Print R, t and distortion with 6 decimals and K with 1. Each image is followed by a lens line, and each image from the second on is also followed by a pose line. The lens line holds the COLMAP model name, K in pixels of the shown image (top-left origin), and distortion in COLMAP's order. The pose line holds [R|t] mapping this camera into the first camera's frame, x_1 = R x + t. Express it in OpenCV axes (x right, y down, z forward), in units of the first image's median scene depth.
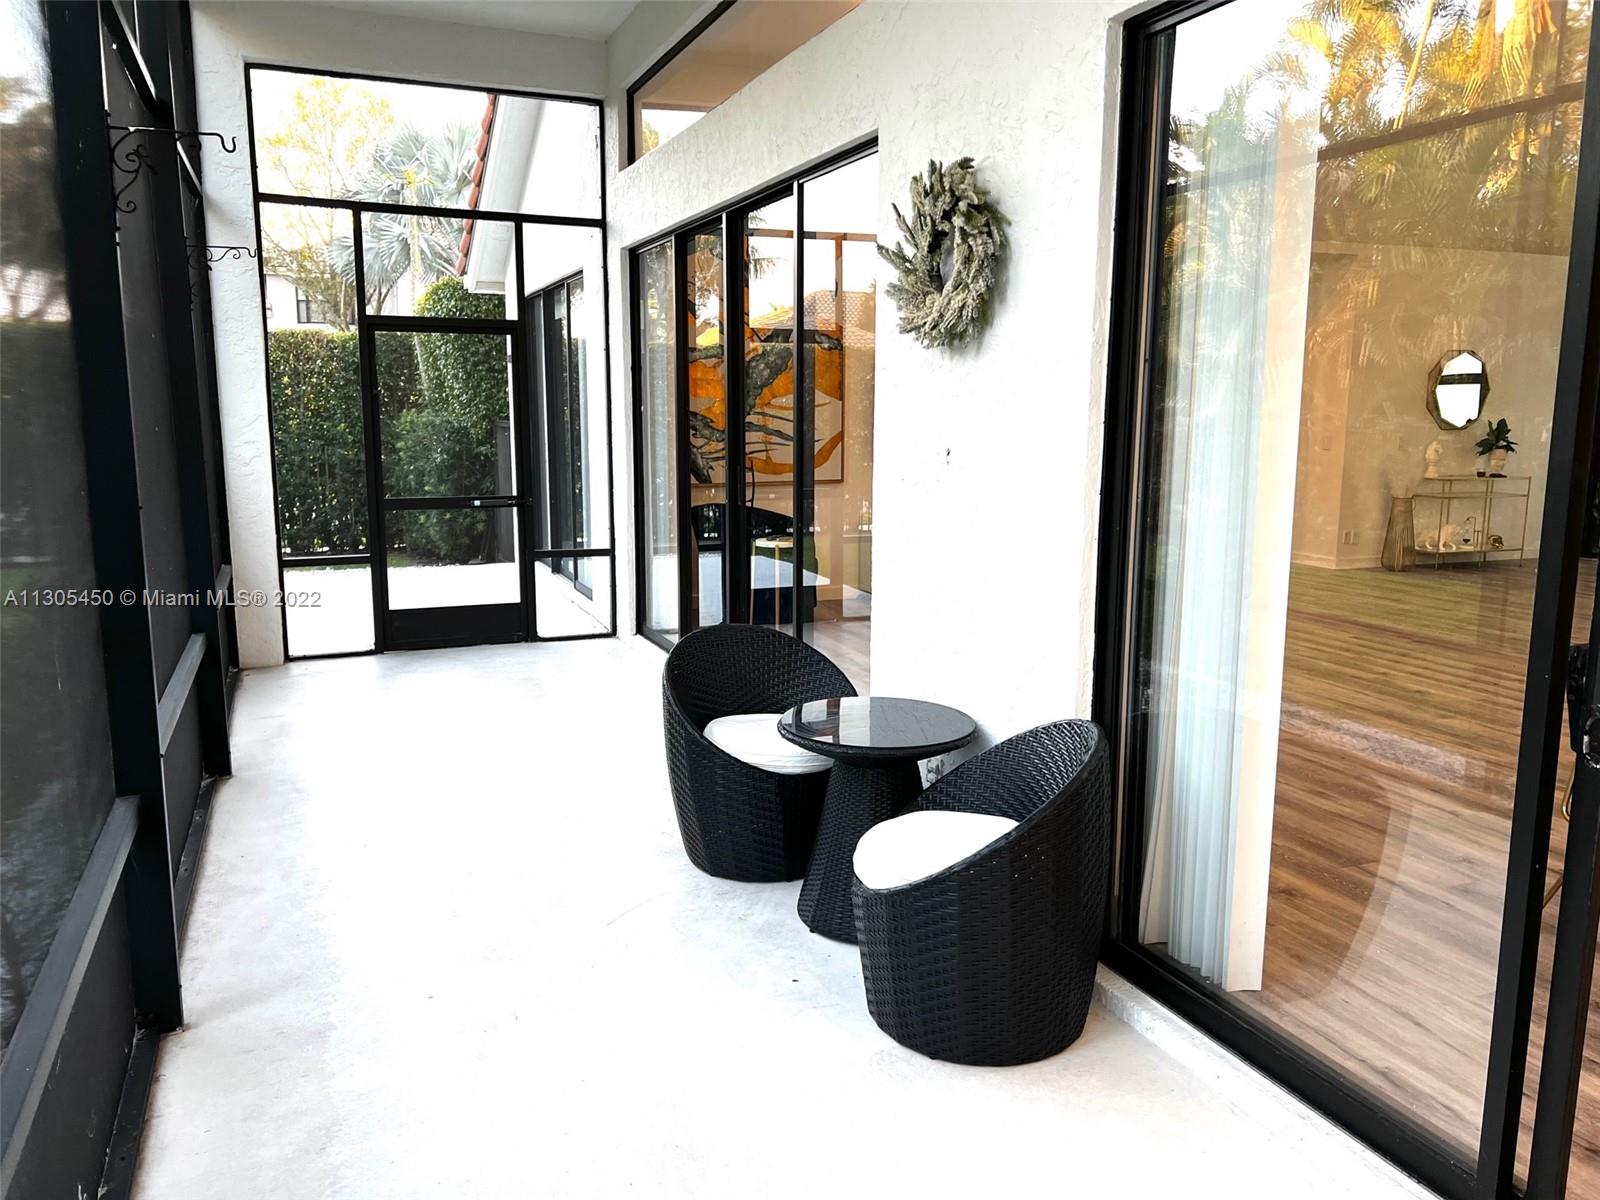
lens RADIAL K [[1206.7, 0, 788.5], [0, 1206.7, 597.7], [0, 0, 1]] dist [0.046173, -0.071754]
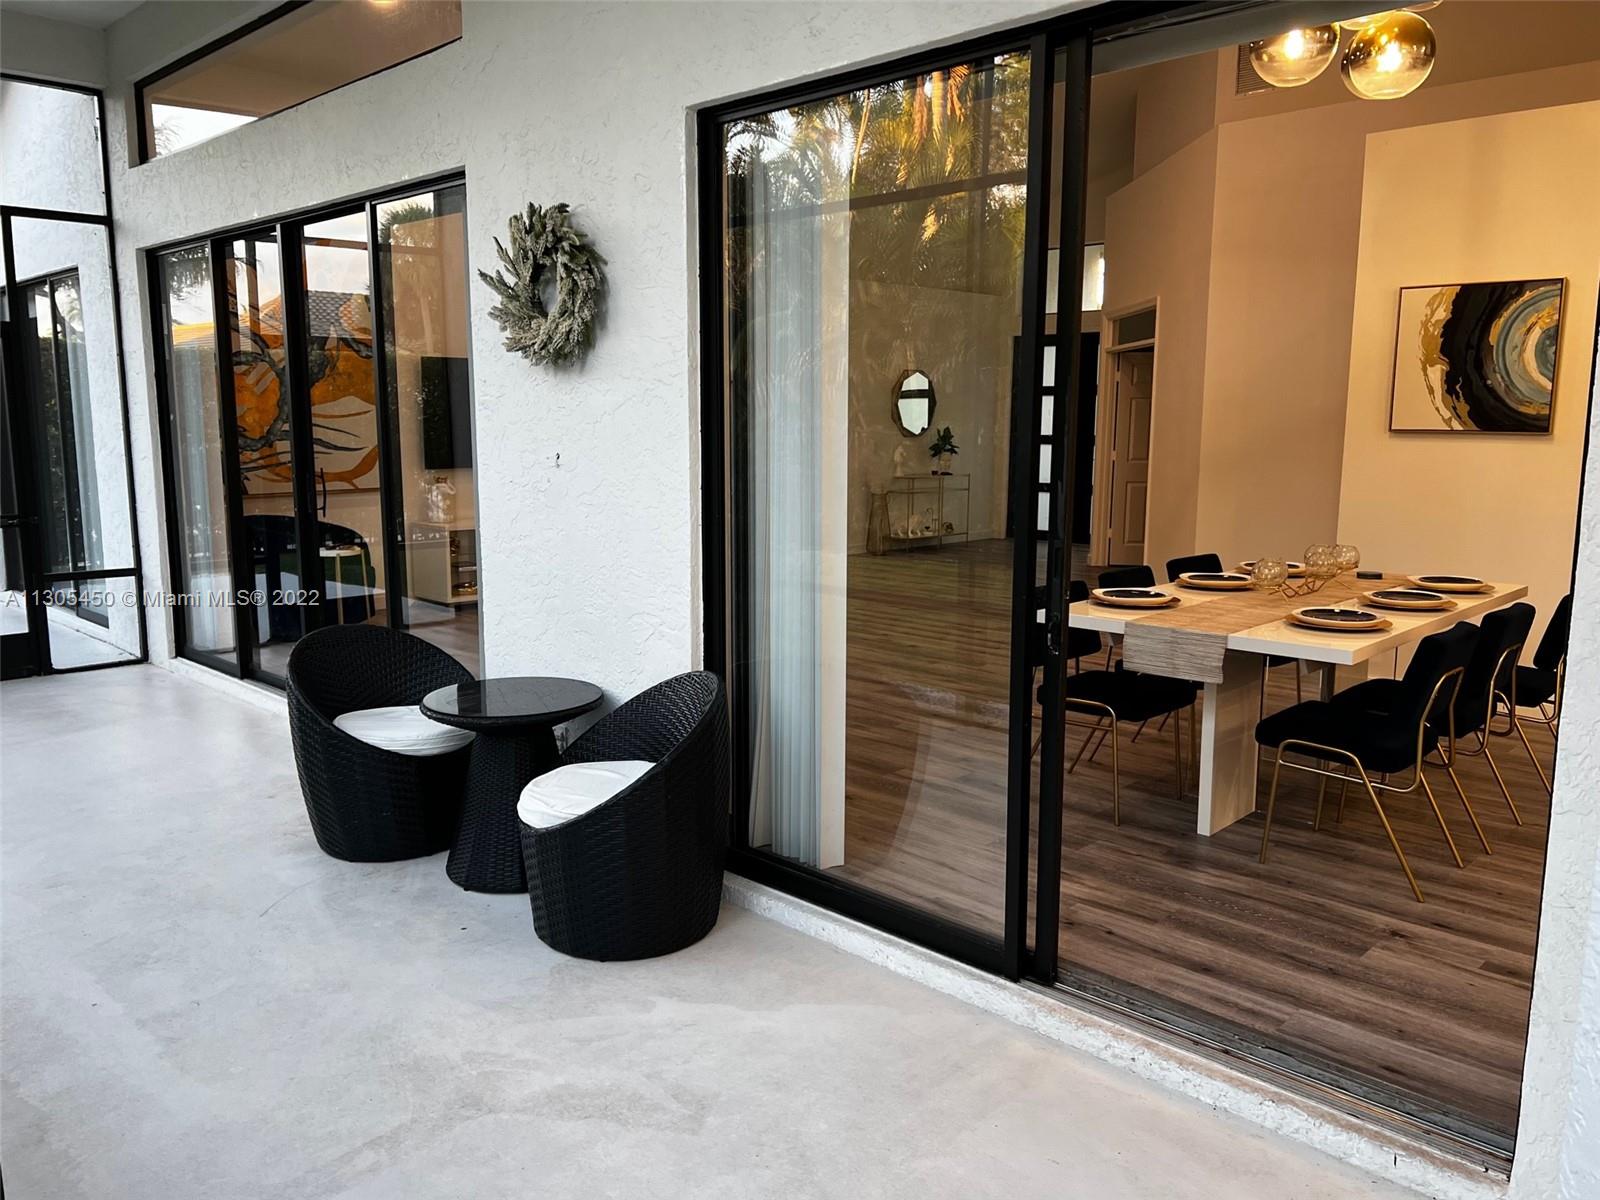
lens RADIAL K [[1206.7, 0, 805.0], [0, 1206.7, 597.9], [0, 0, 1]] dist [0.046173, -0.071754]
pose [[0.912836, -0.061350, 0.403691, -0.119673], [0.064300, 0.997911, 0.006260, 0.020287], [-0.403232, 0.020243, 0.914874, -0.134821]]
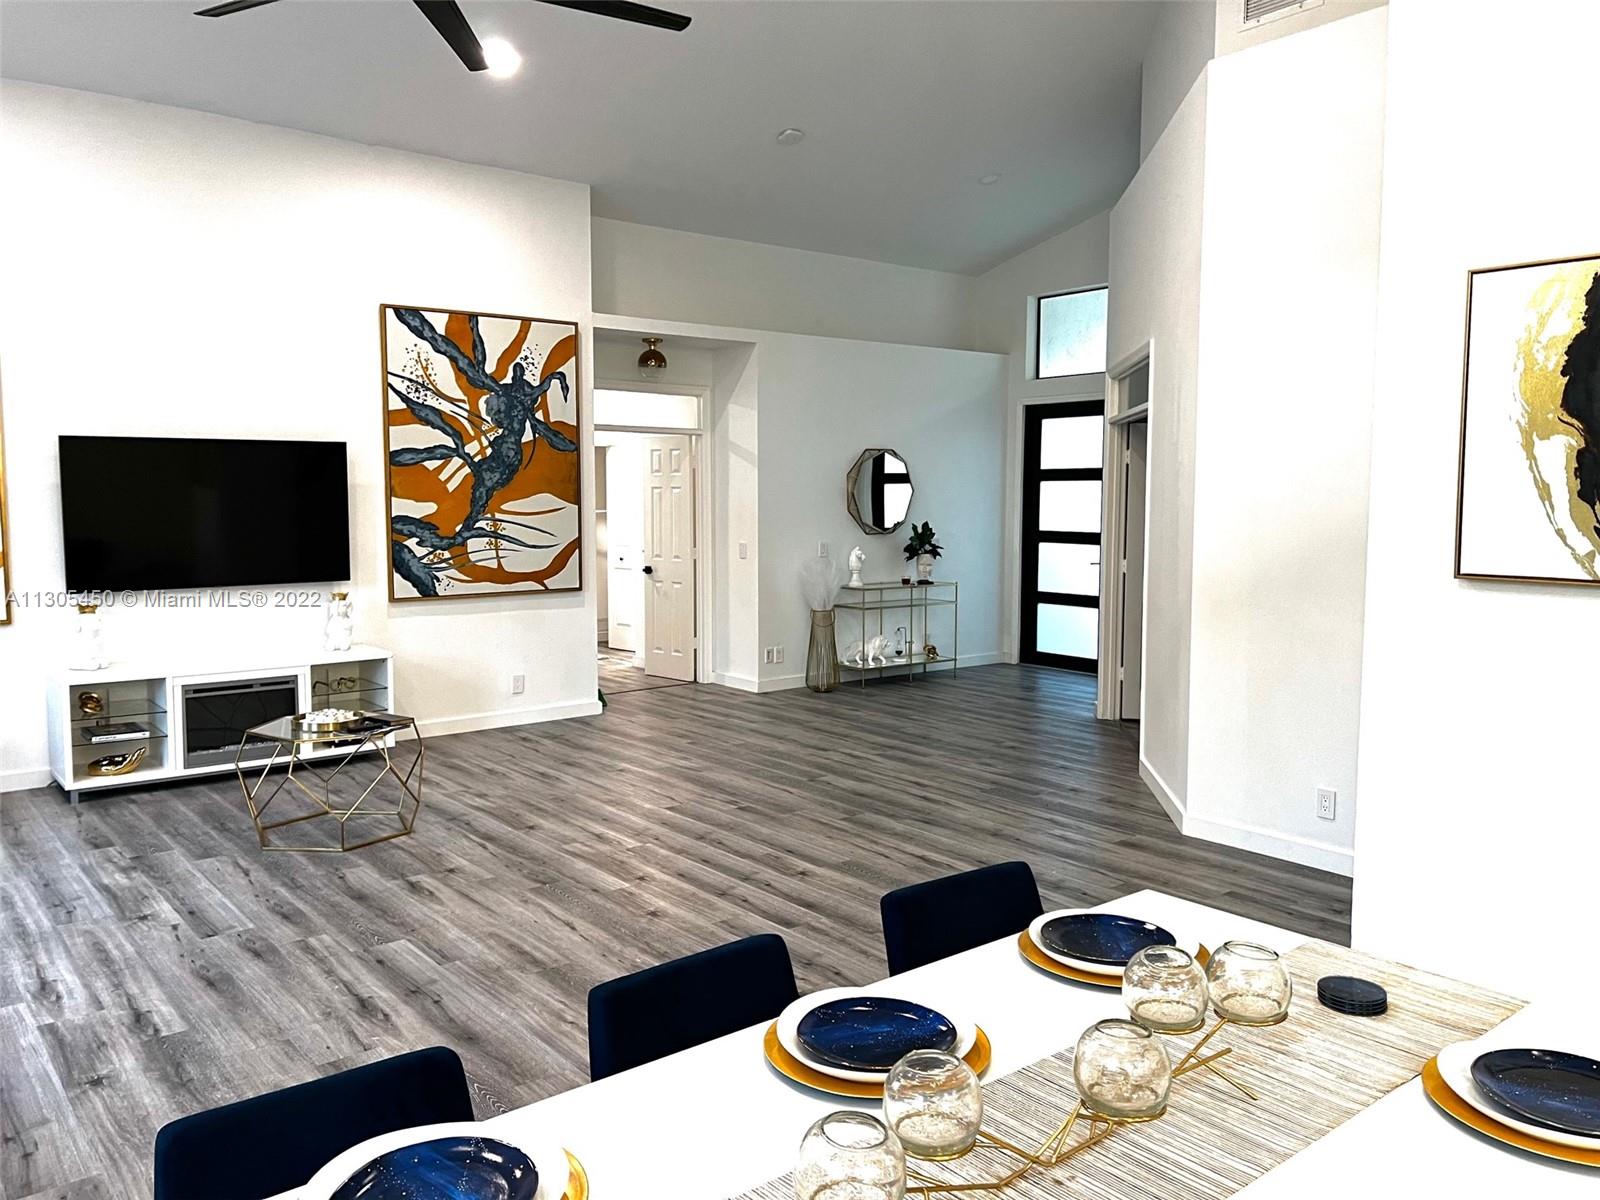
lens RADIAL K [[1206.7, 0, 816.7], [0, 1206.7, 594.5], [0, 0, 1]] dist [0.046173, -0.071754]
pose [[0.952639, -0.028021, 0.302811, 0.633905], [0.050119, 0.996596, -0.065451, -0.098301], [-0.299946, 0.077528, 0.950800, 0.417631]]
